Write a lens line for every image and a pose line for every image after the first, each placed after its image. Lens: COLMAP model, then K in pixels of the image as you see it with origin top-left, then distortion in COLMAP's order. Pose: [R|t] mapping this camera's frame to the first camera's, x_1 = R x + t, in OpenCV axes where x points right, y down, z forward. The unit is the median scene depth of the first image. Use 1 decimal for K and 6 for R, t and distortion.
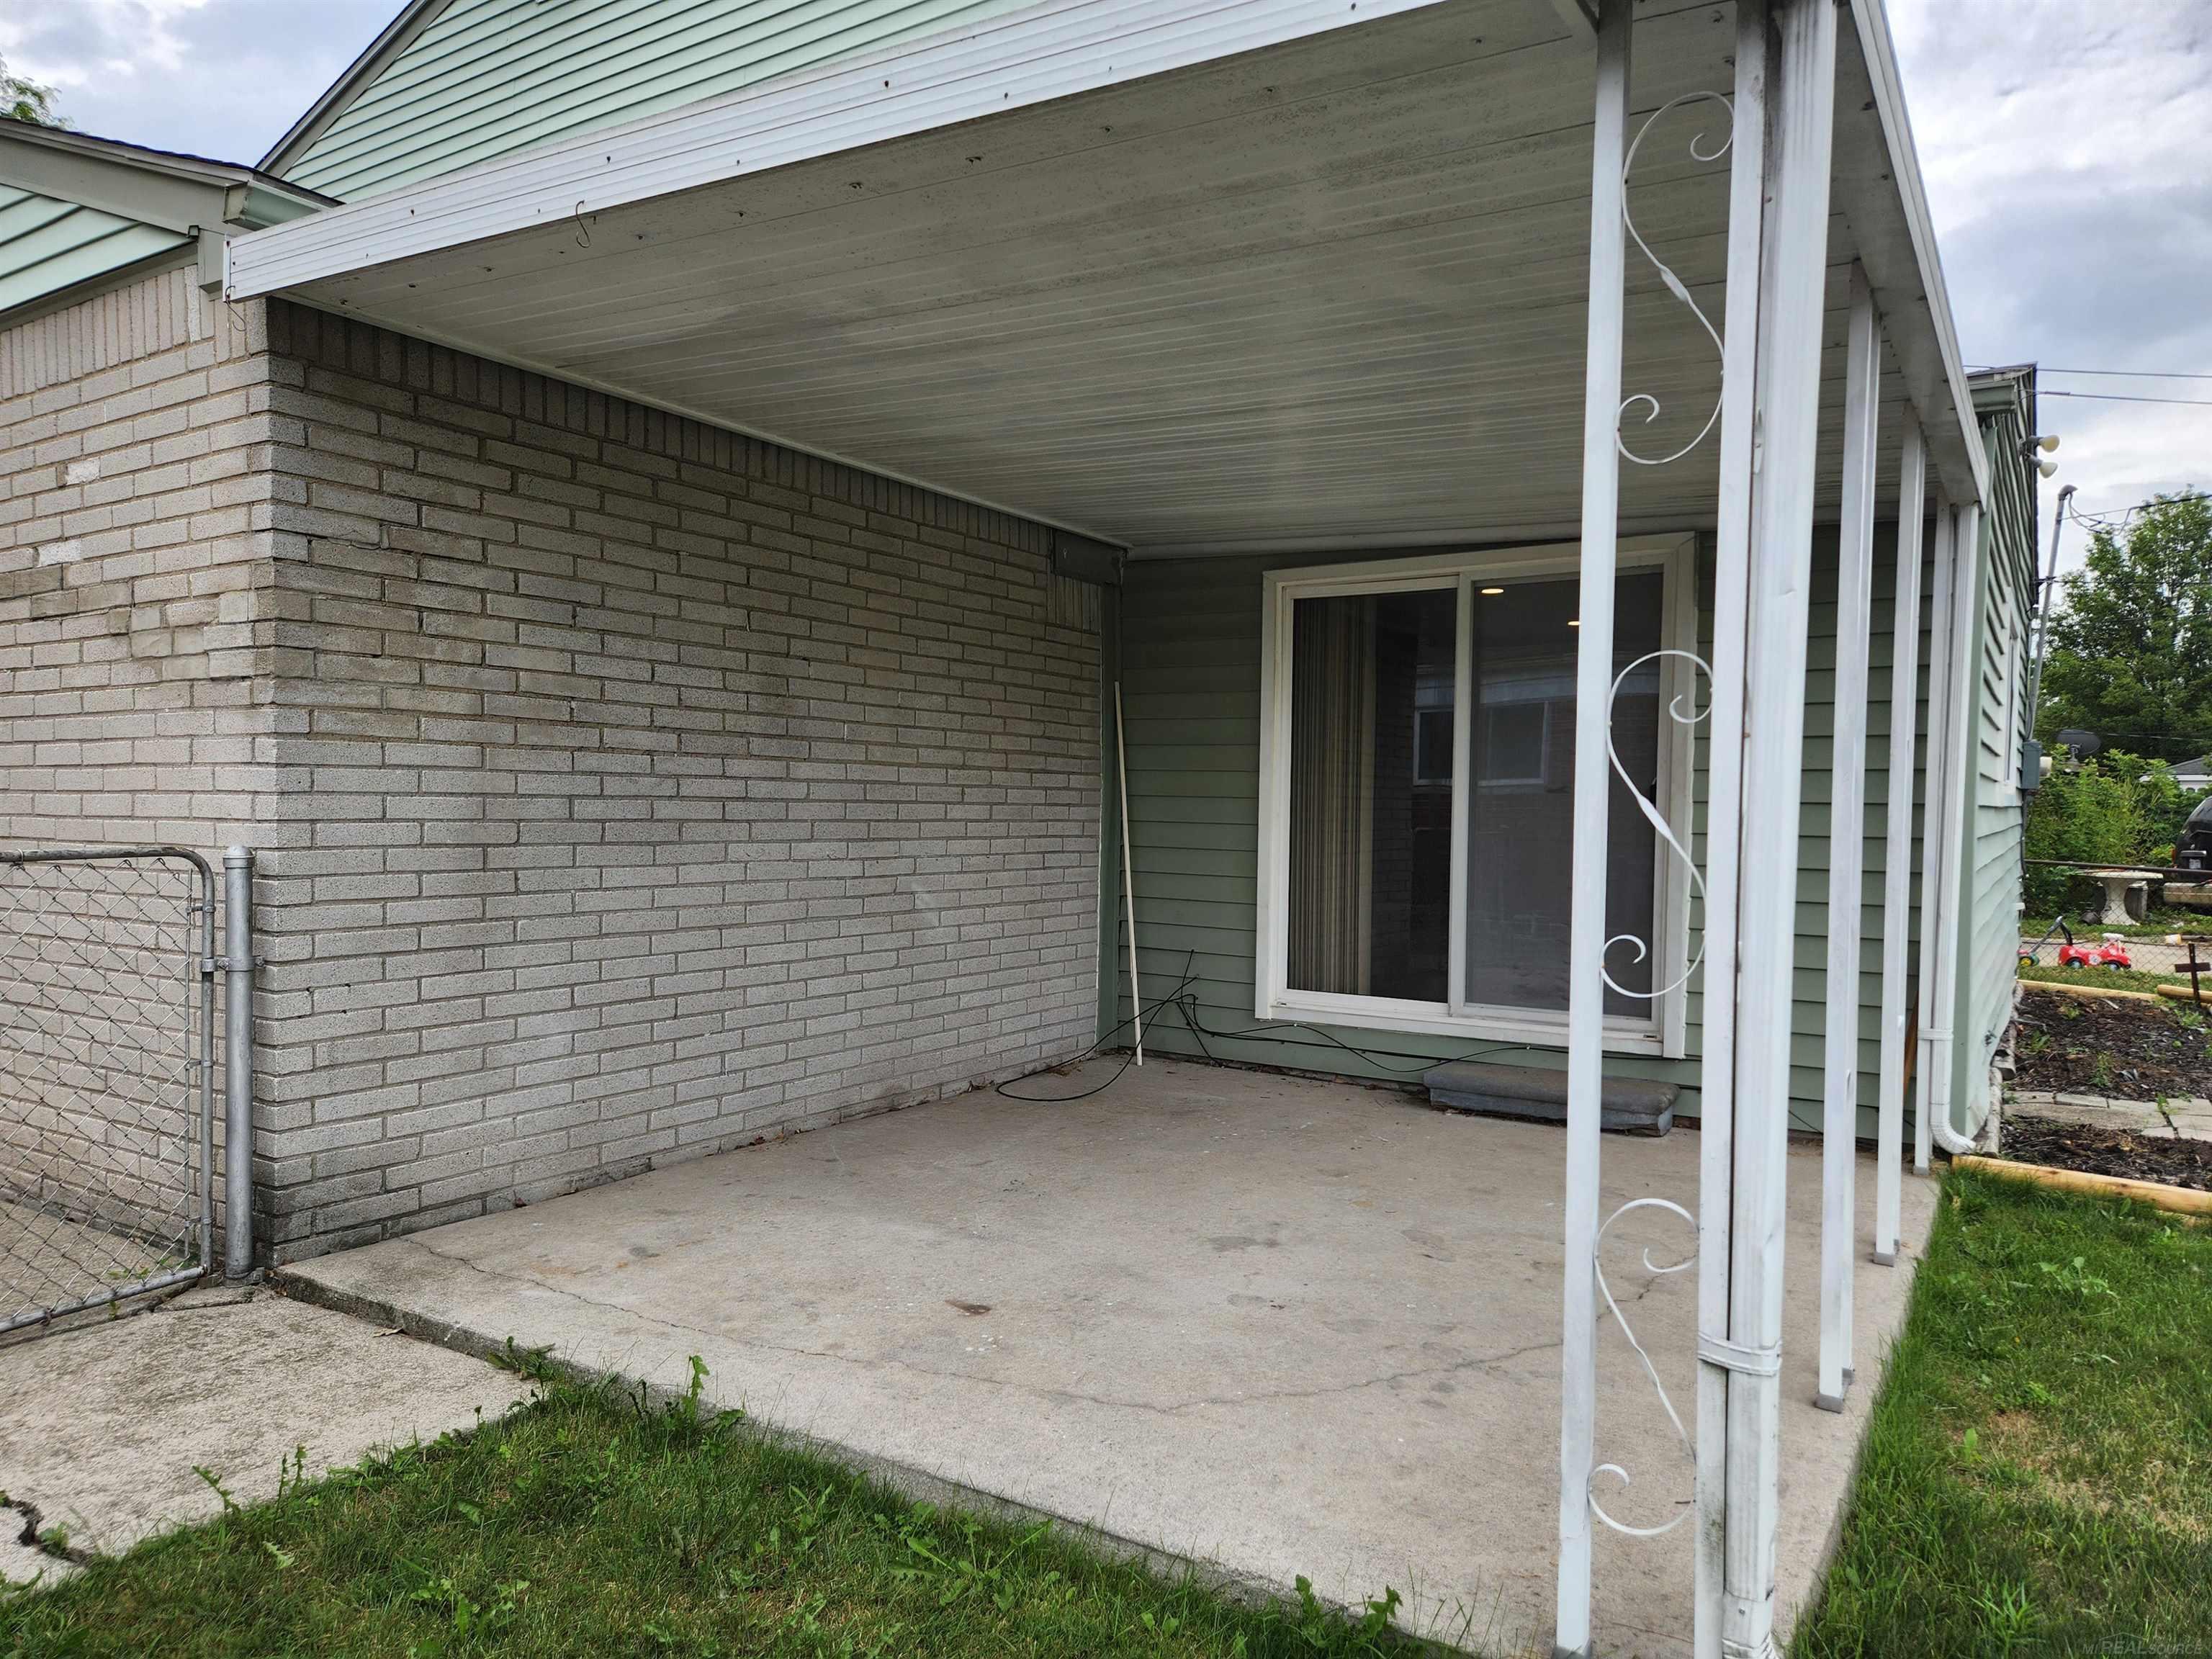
lens RADIAL K [[1479.4, 0, 1094.2], [0, 1479.4, 856.1], [0, 0, 1]] dist [0.086444, -0.079586]
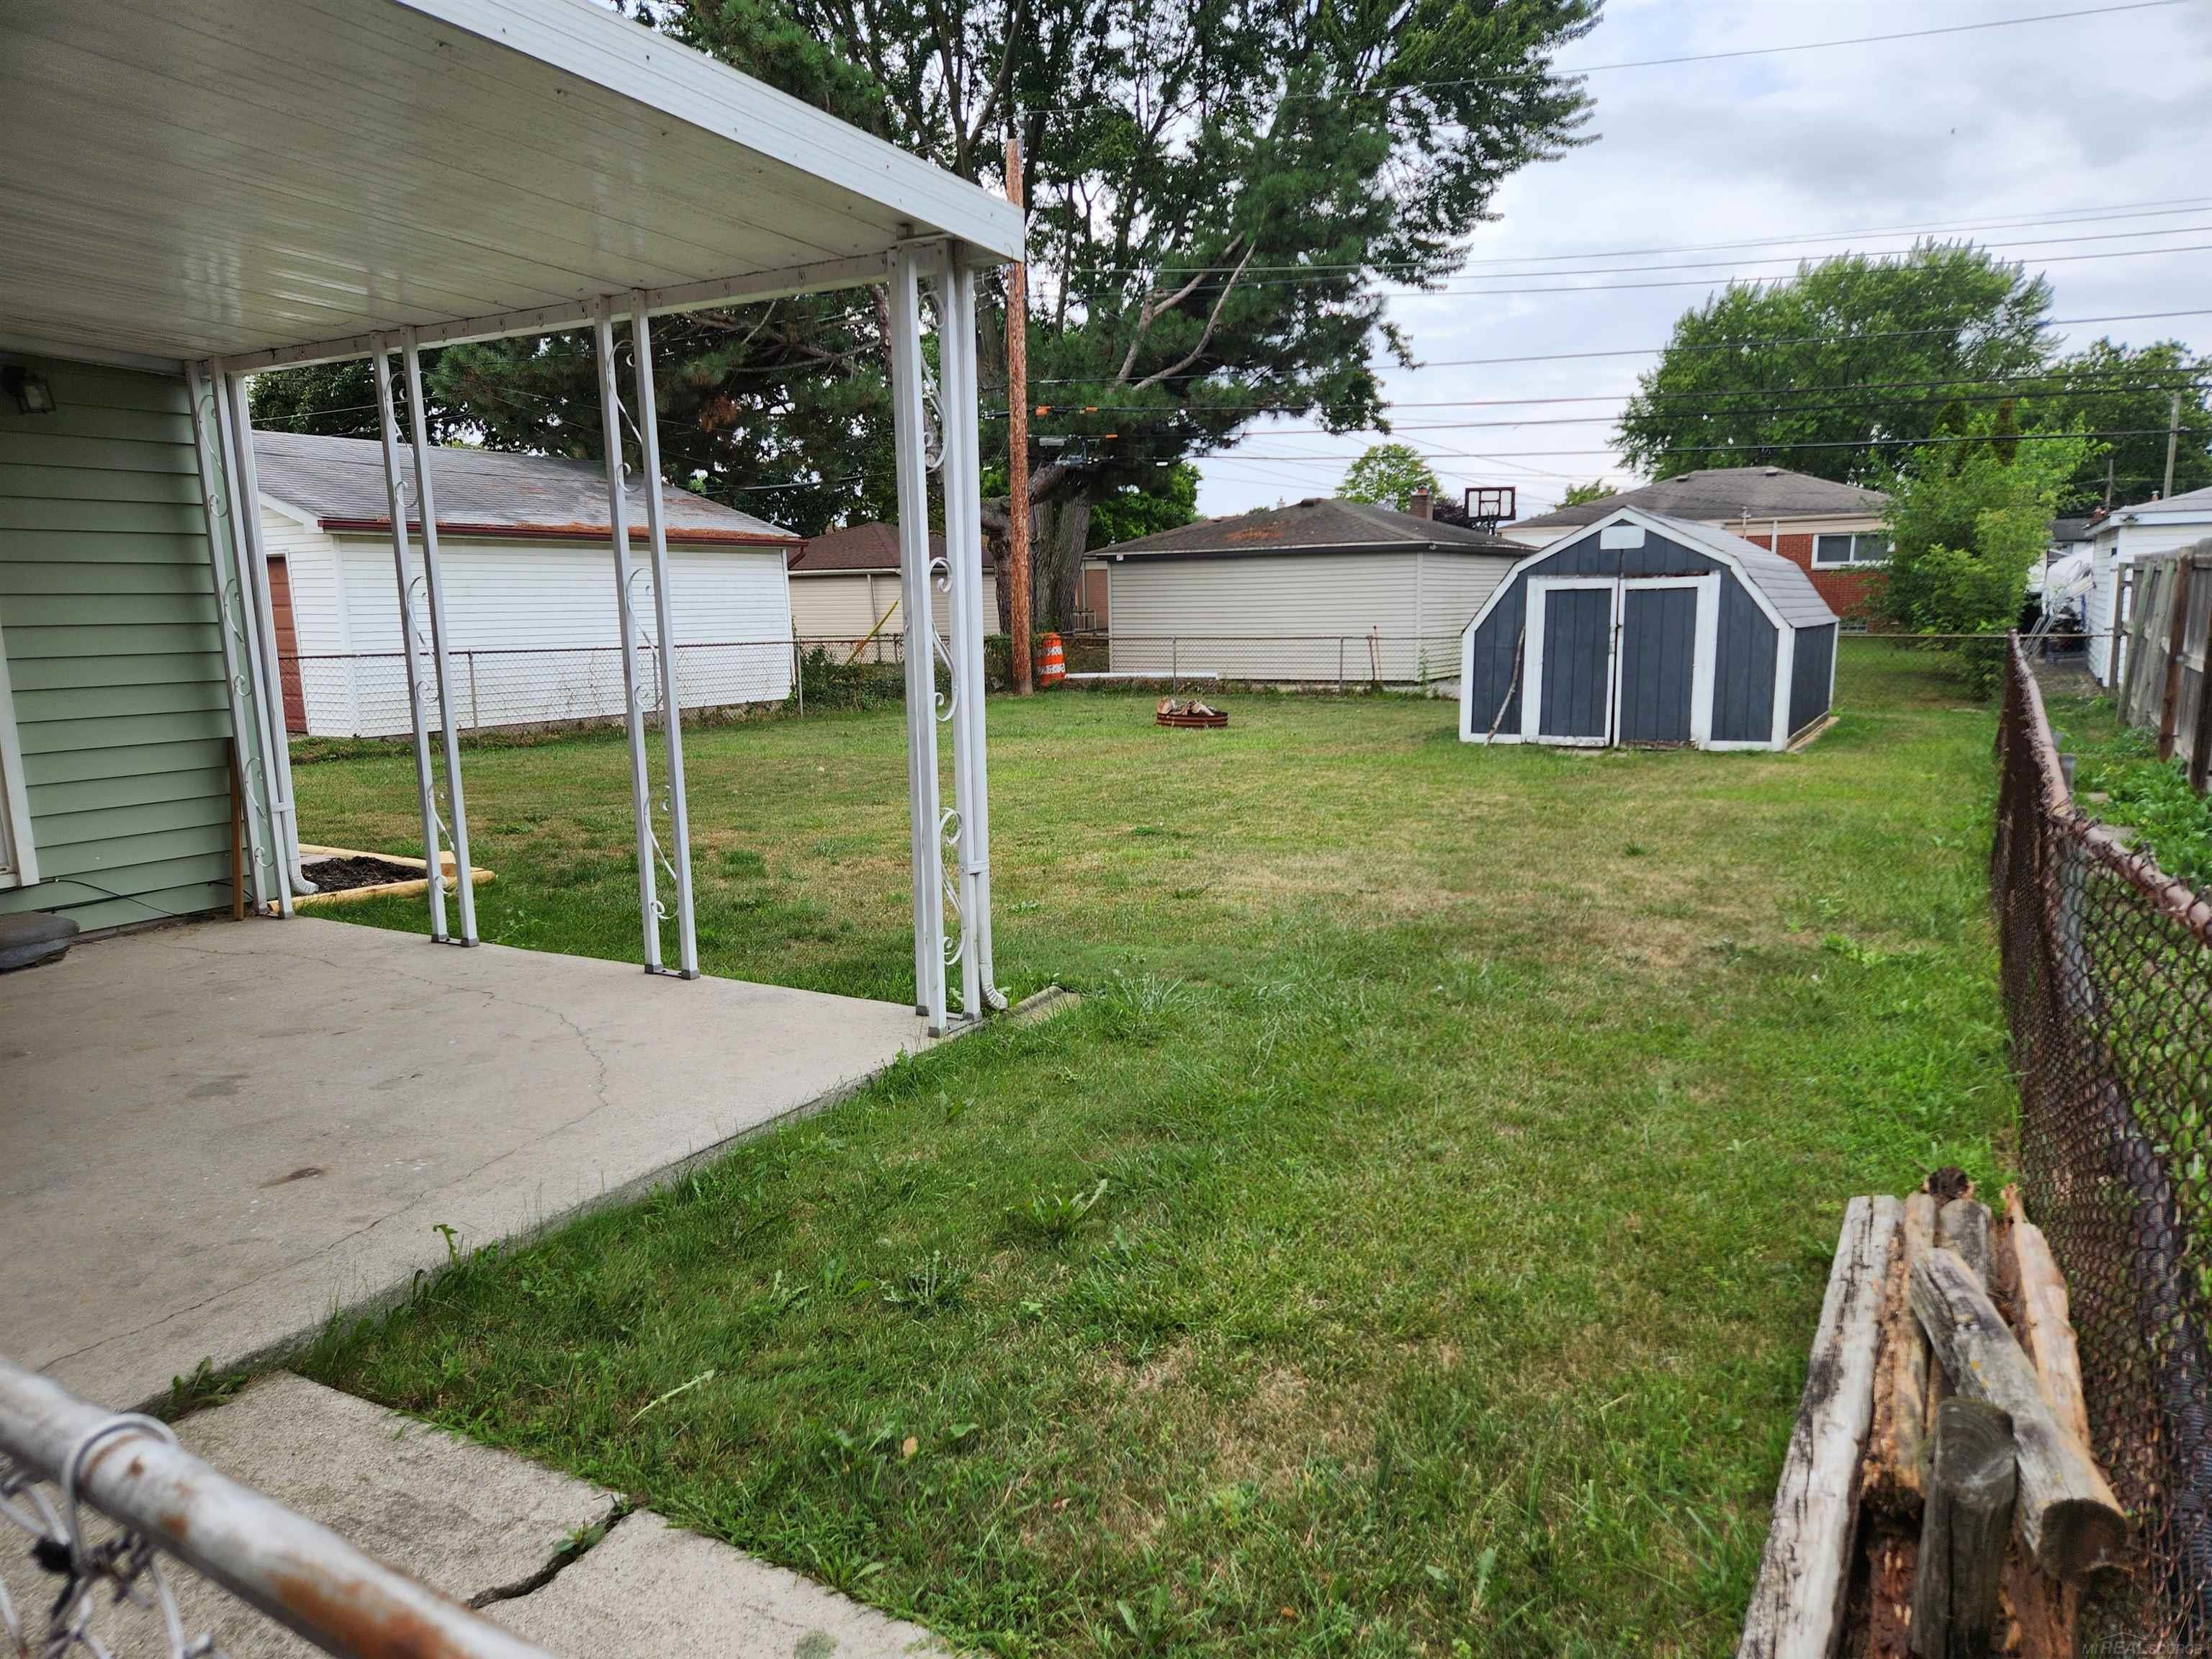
lens RADIAL K [[1479.4, 0, 1094.2], [0, 1479.4, 856.1], [0, 0, 1]] dist [0.086444, -0.079586]
pose [[-0.028097, -0.185787, 0.982188, -1.113120], [0.053281, 0.980901, 0.187068, -0.068390], [-0.998184, 0.057588, -0.017661, 0.511524]]
